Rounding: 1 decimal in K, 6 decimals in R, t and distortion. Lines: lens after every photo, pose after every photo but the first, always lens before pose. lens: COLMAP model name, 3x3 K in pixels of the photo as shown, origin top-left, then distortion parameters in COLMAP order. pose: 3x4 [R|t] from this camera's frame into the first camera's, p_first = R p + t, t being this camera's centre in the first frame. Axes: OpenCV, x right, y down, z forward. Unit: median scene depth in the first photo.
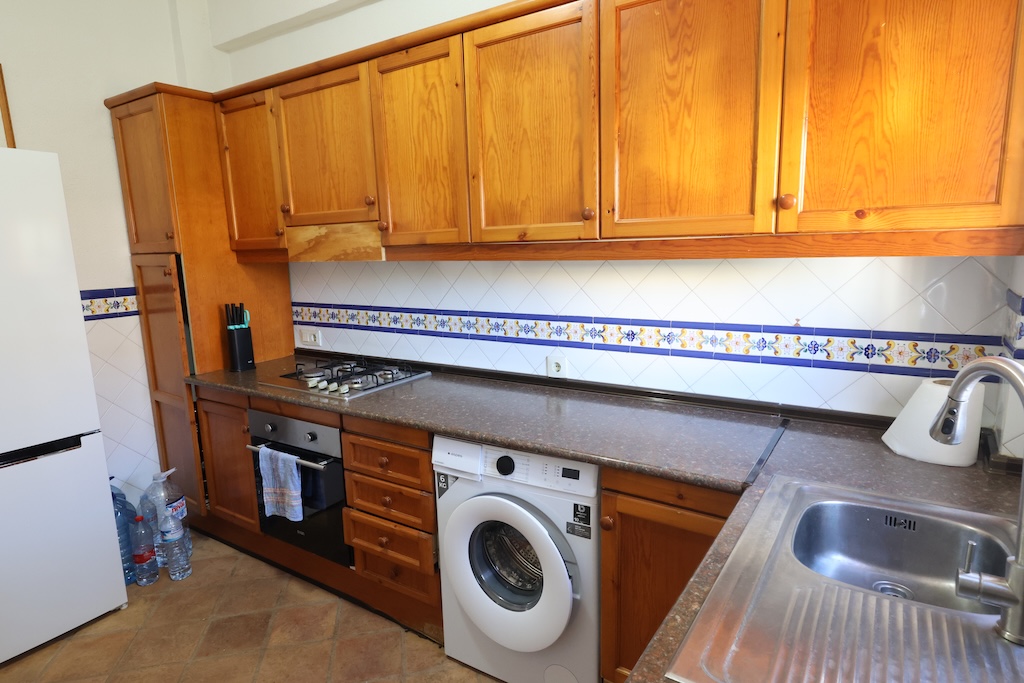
lens RADIAL K [[579.1, 0, 512.0], [0, 579.1, 341.5], [0, 0, 1]] dist [0.003511, -0.000344]
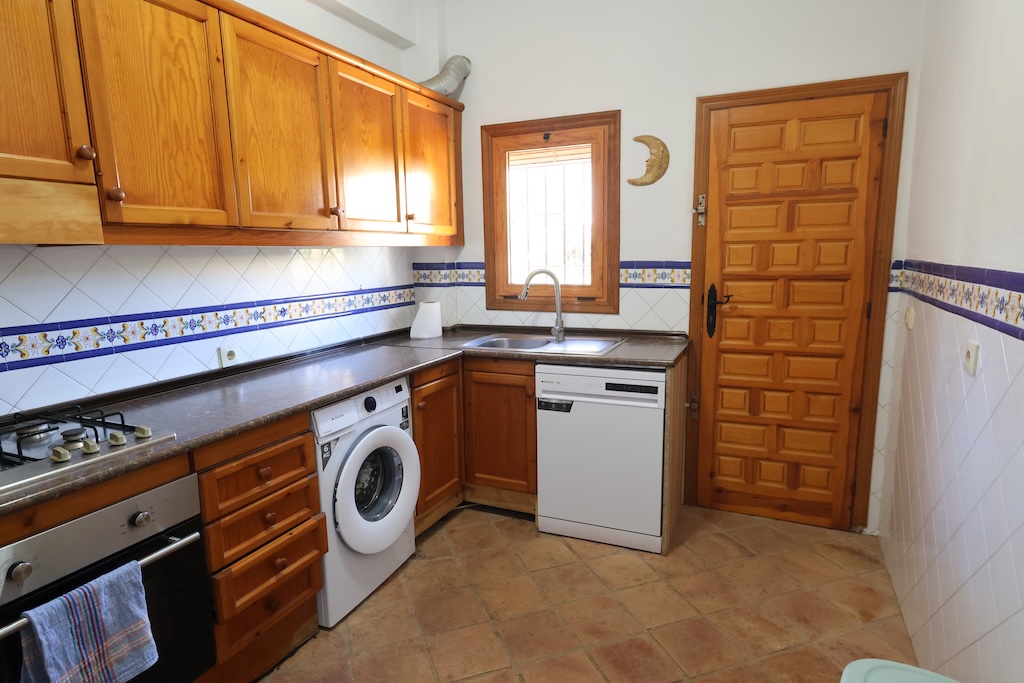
lens RADIAL K [[579.1, 0, 512.0], [0, 579.1, 341.5], [0, 0, 1]] dist [0.003511, -0.000344]
pose [[-0.158543, -0.120227, 0.980005, -1.105863], [0.189314, 0.970441, 0.149681, -0.042685], [-0.969033, 0.209259, -0.131096, 0.719441]]
